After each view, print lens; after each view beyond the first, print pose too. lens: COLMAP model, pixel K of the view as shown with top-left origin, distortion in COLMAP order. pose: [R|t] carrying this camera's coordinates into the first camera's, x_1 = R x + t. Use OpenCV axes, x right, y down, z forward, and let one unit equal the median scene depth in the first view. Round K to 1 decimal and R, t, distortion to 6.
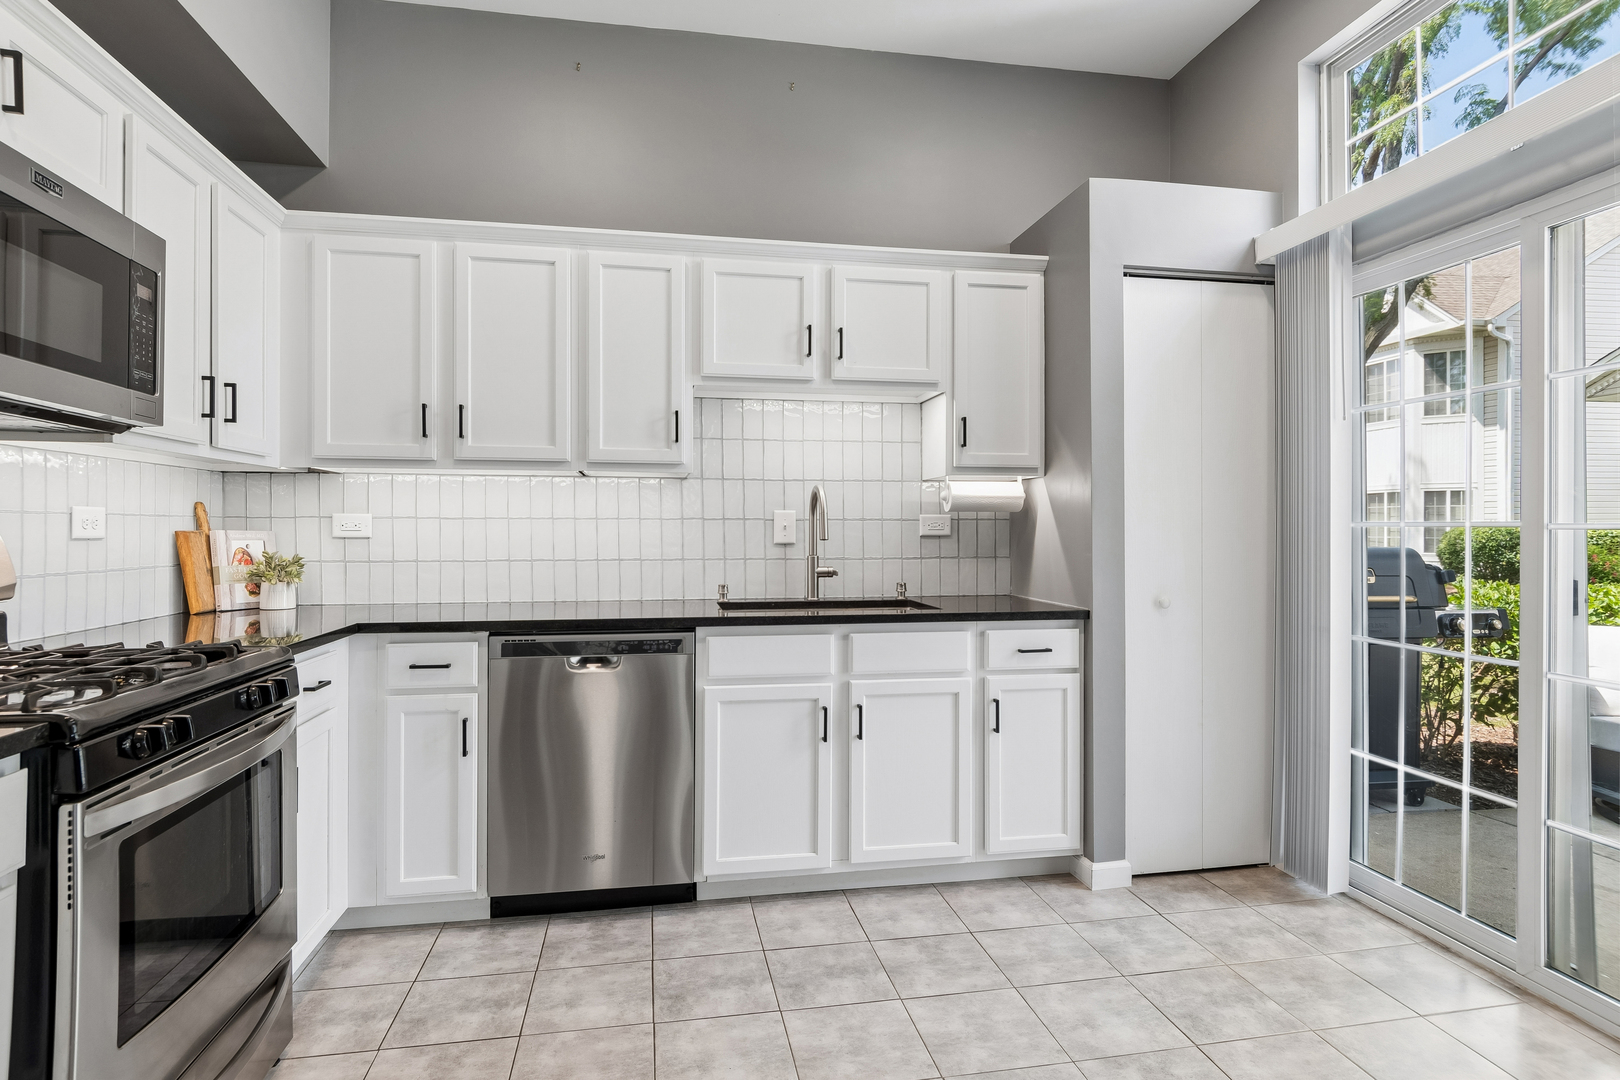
lens RADIAL K [[828.0, 0, 801.4], [0, 828.0, 532.8], [0, 0, 1]] dist [0.019498, 0.000083]
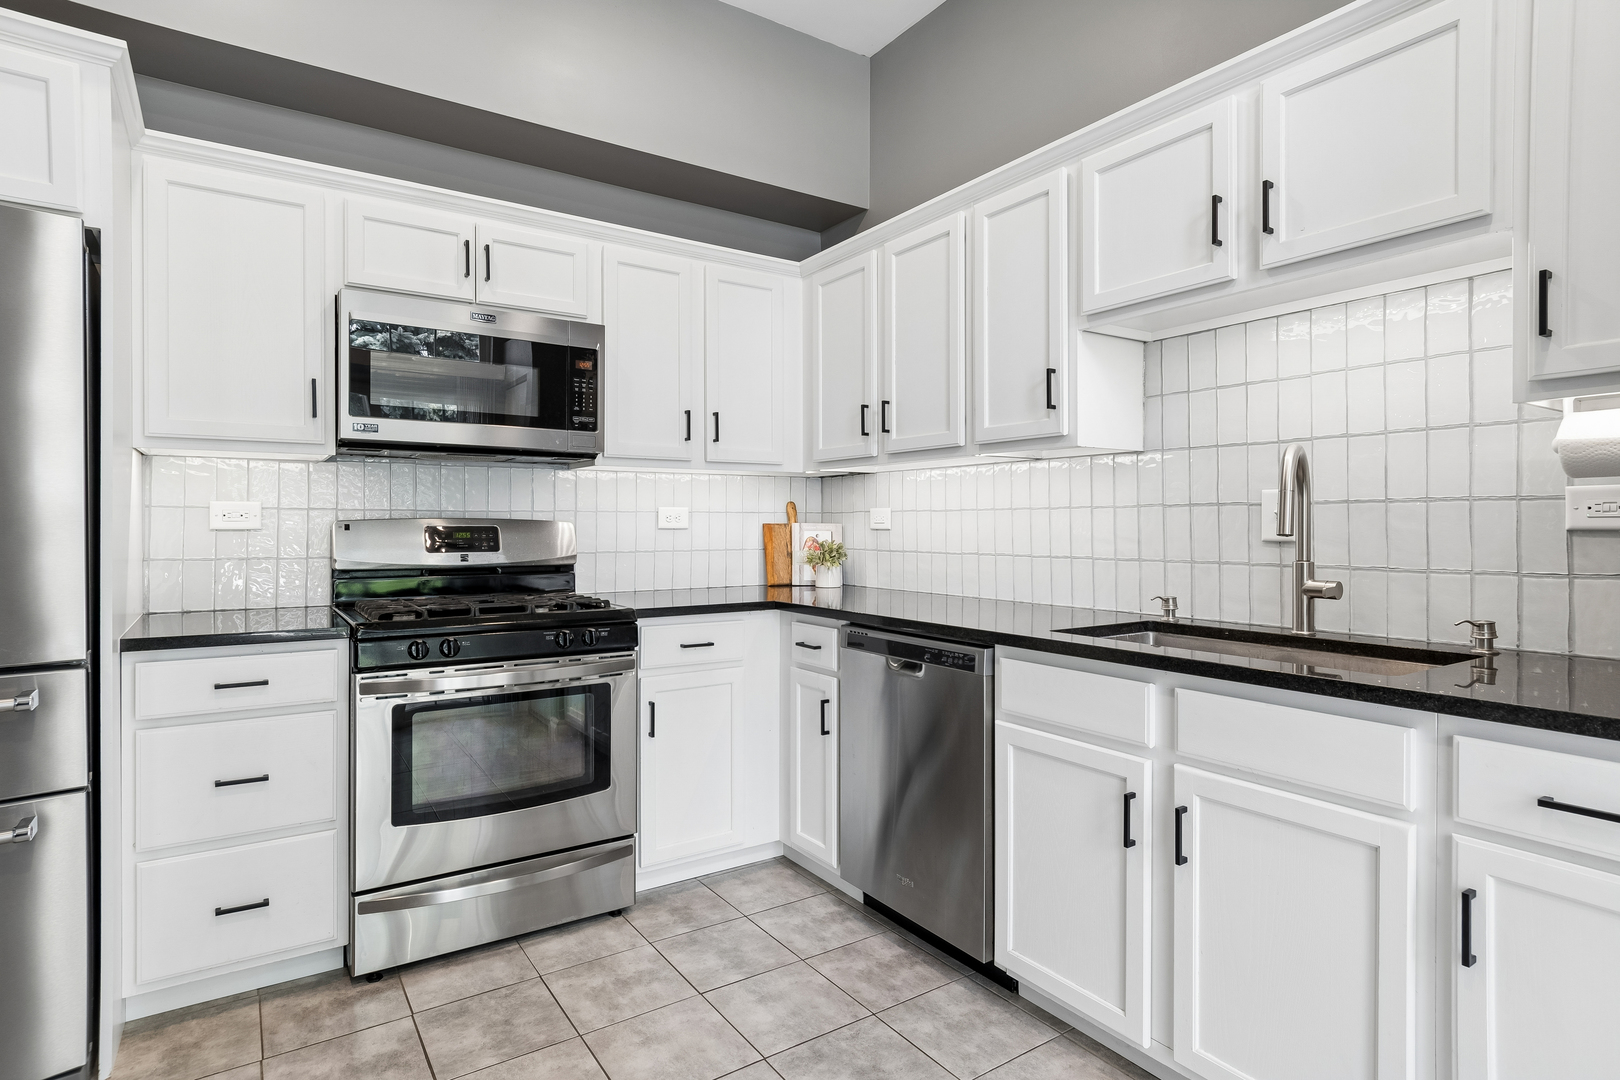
lens RADIAL K [[841.1, 0, 825.3], [0, 841.1, 530.8], [0, 0, 1]] dist [0.003909, 0.000300]
pose [[0.424441, 0.004898, -0.905442, 0.511046], [-0.000536, 0.999987, 0.005158, 0.002277], [0.905456, -0.001704, 0.424438, 0.498518]]
